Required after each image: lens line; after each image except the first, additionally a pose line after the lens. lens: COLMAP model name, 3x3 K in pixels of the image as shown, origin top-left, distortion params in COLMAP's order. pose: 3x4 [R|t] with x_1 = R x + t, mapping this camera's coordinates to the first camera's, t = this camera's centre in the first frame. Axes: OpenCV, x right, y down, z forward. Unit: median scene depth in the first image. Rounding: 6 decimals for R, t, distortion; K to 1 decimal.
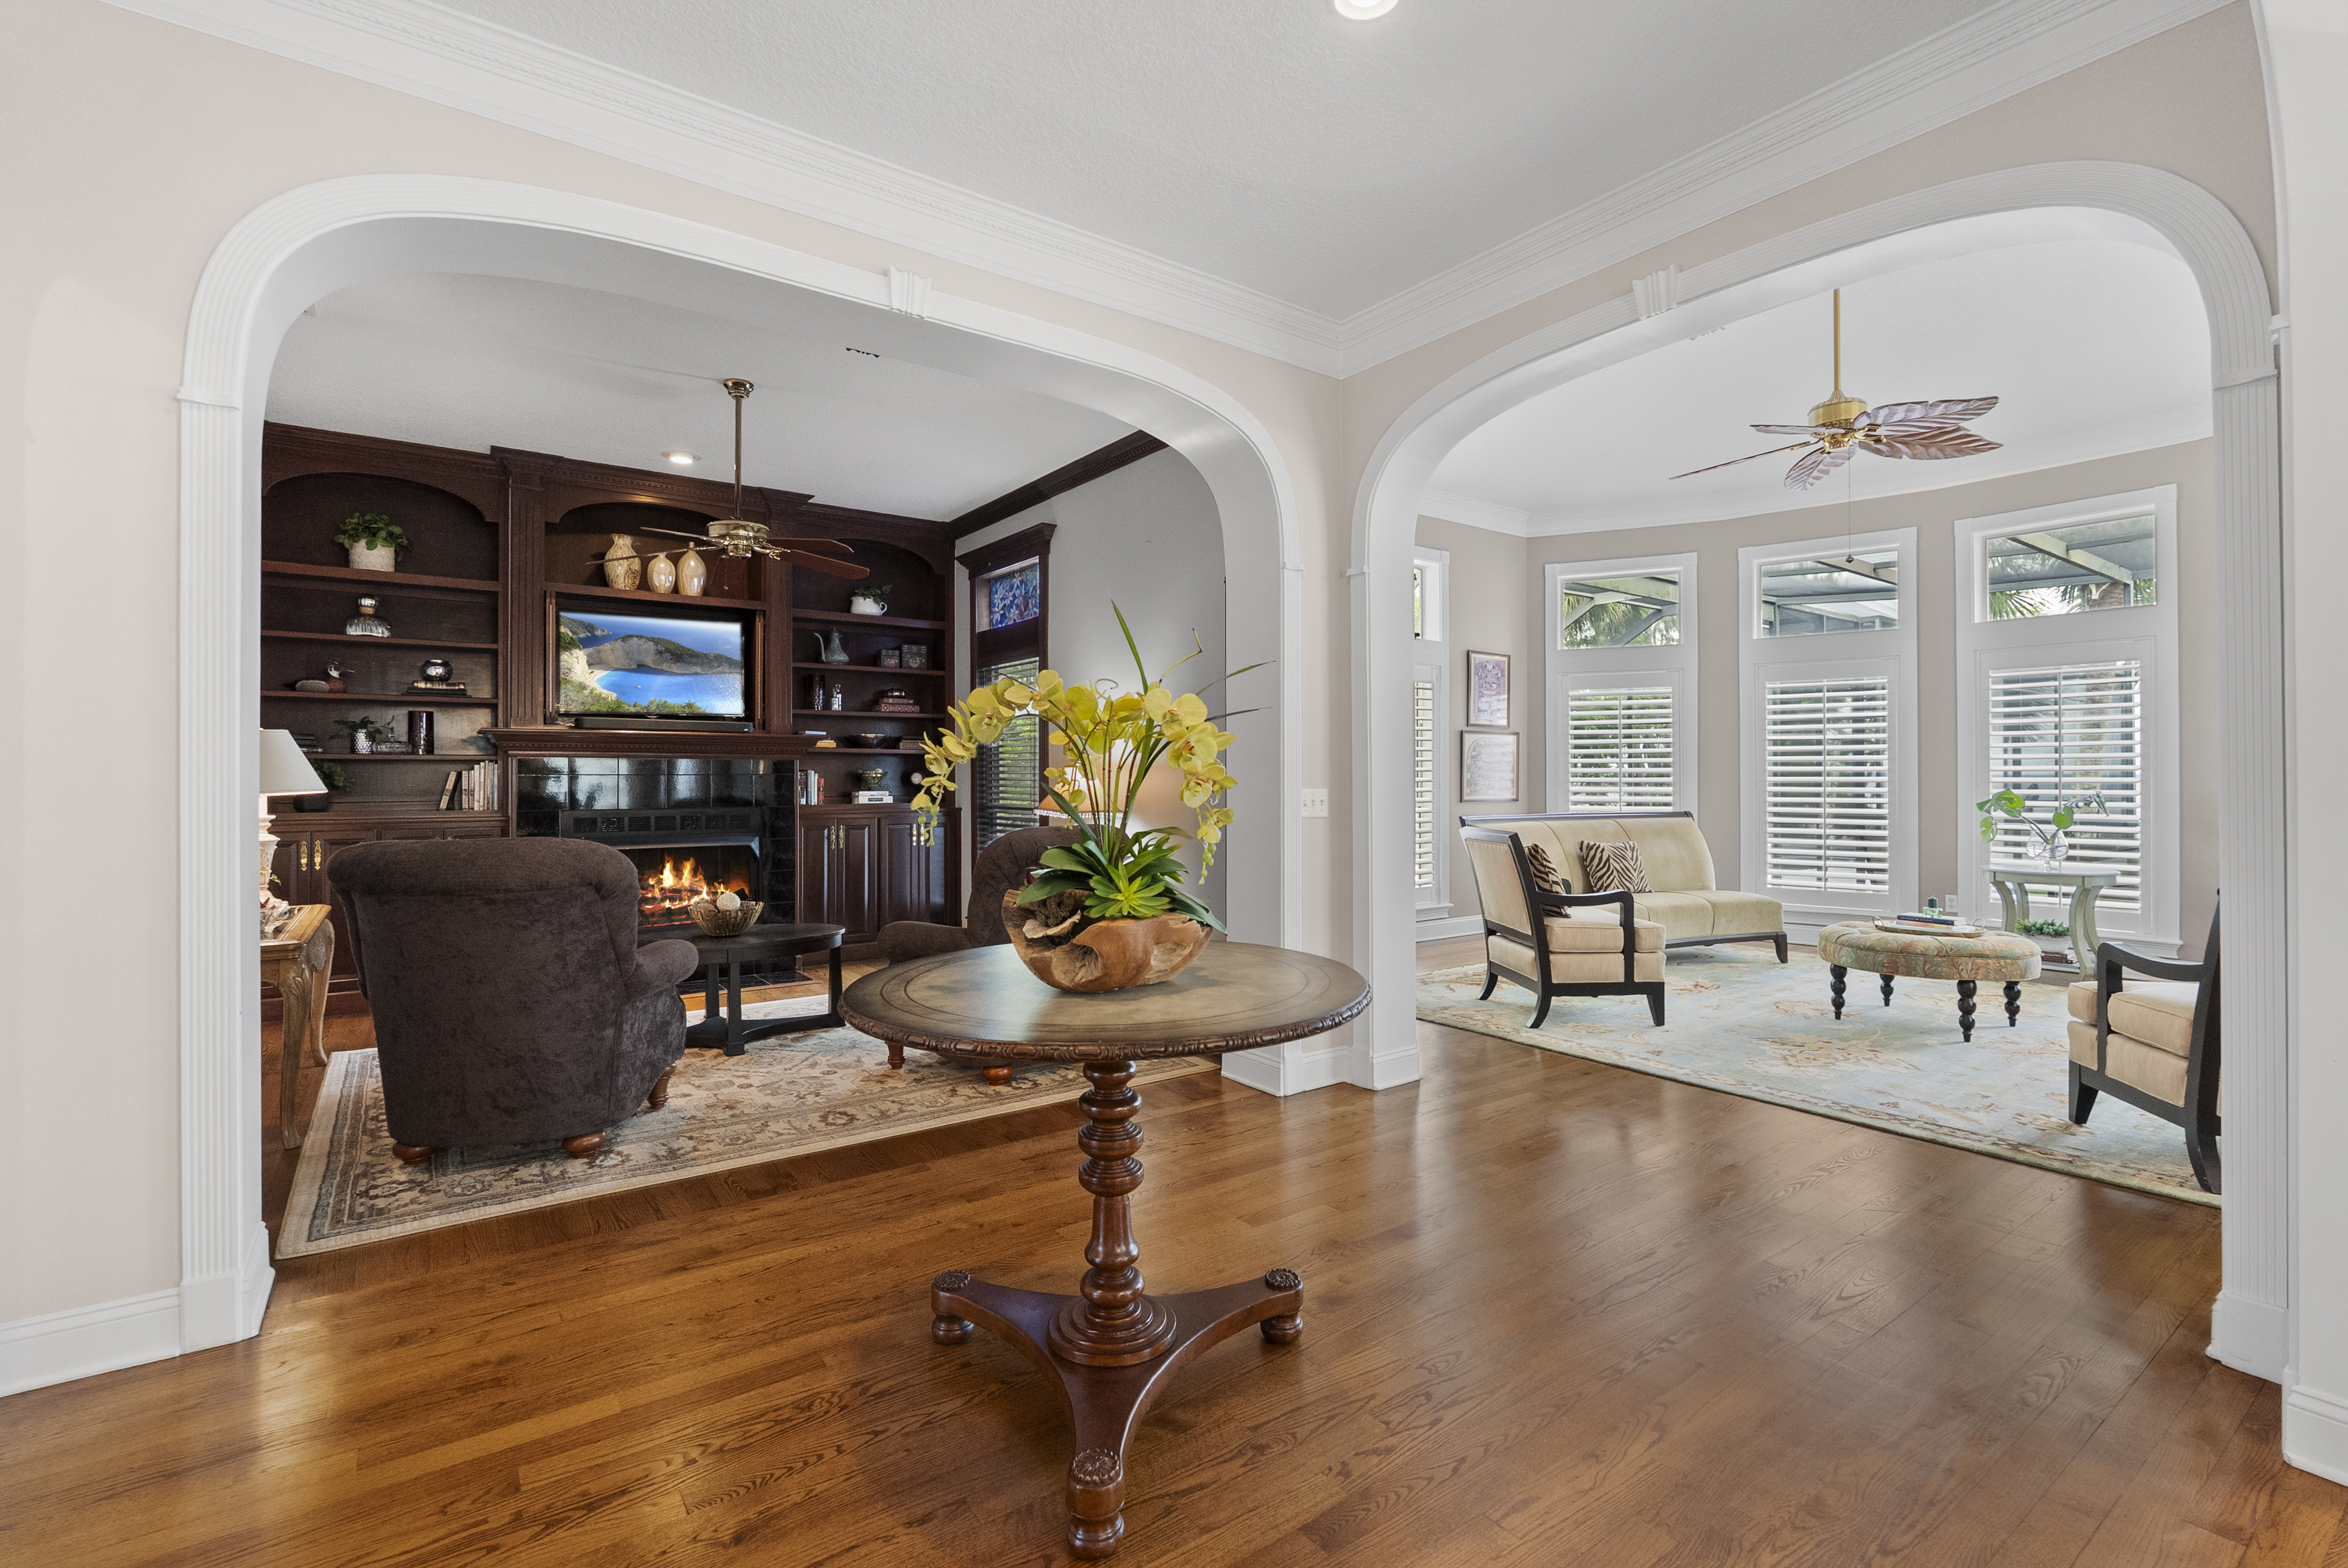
lens RADIAL K [[1068.8, 0, 1178.2], [0, 1068.8, 779.6], [0, 0, 1]] dist [-0.001036, -0.000230]
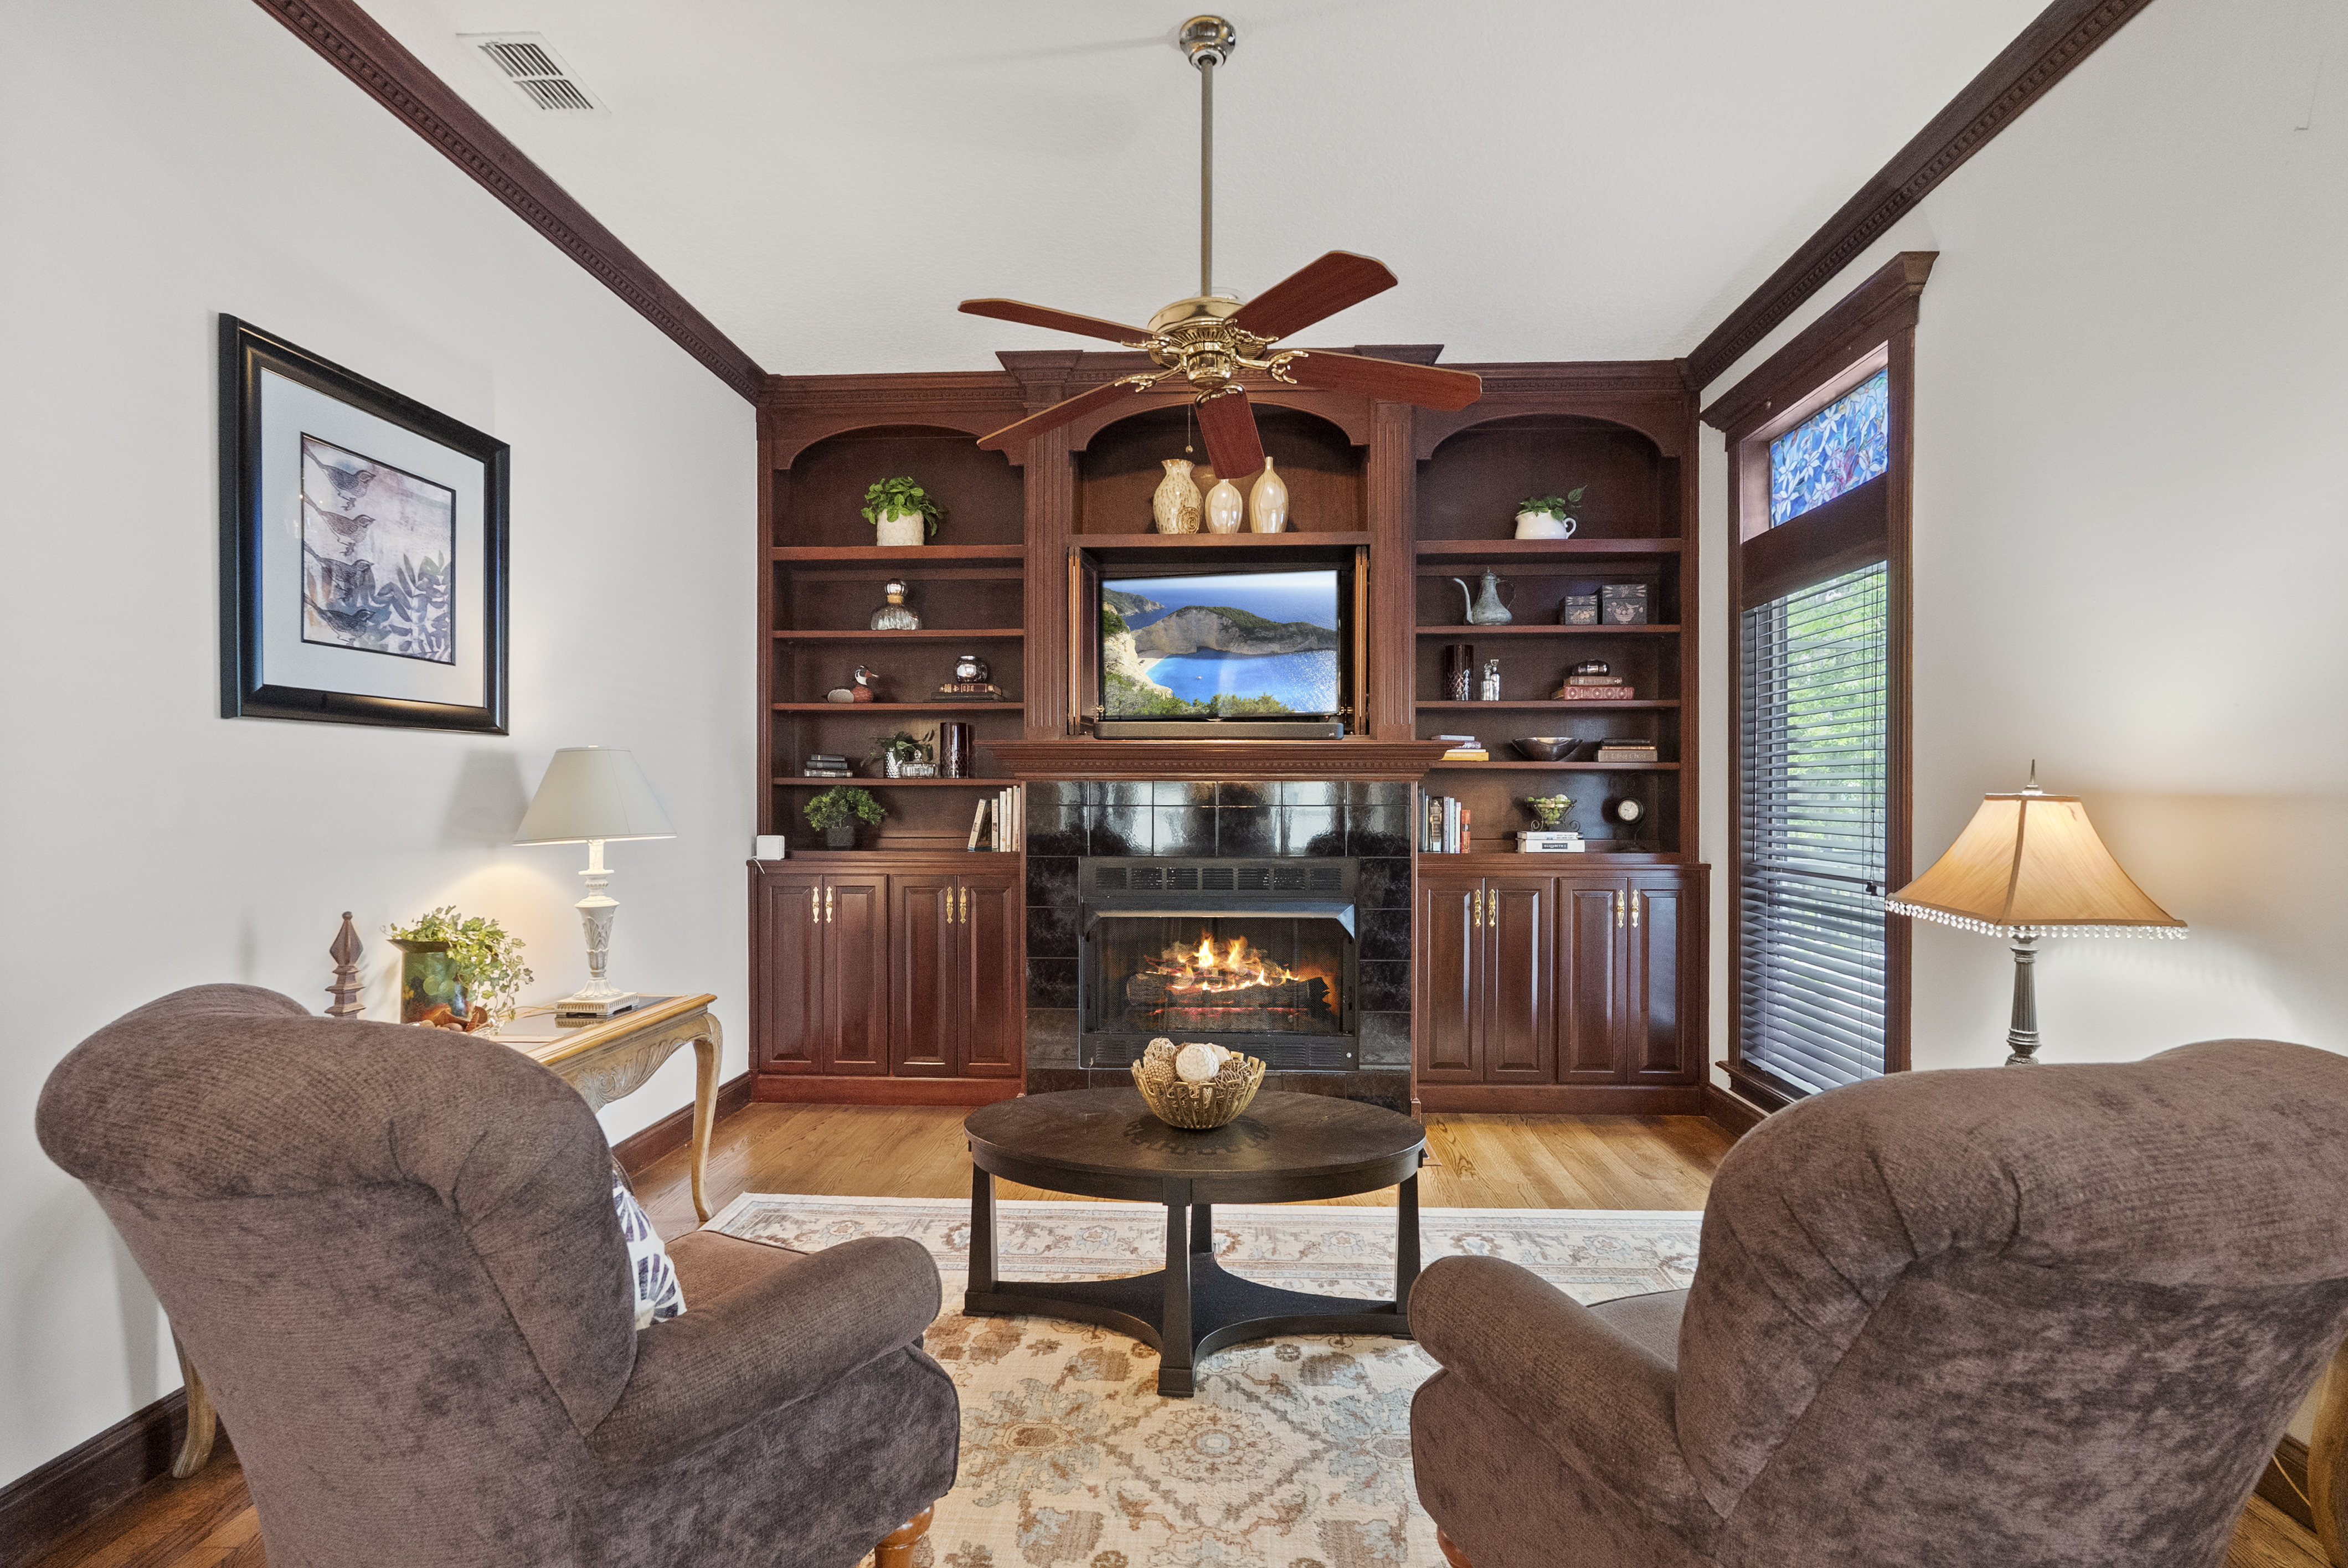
lens RADIAL K [[1068.8, 0, 1180.4], [0, 1068.8, 801.4], [0, 0, 1]] dist [-0.001036, -0.000230]
pose [[0.779715, 0.002930, -0.626127, -0.077880], [-0.002552, 0.999996, 0.001502, -0.007516], [0.626129, 0.000427, 0.779720, 0.438201]]
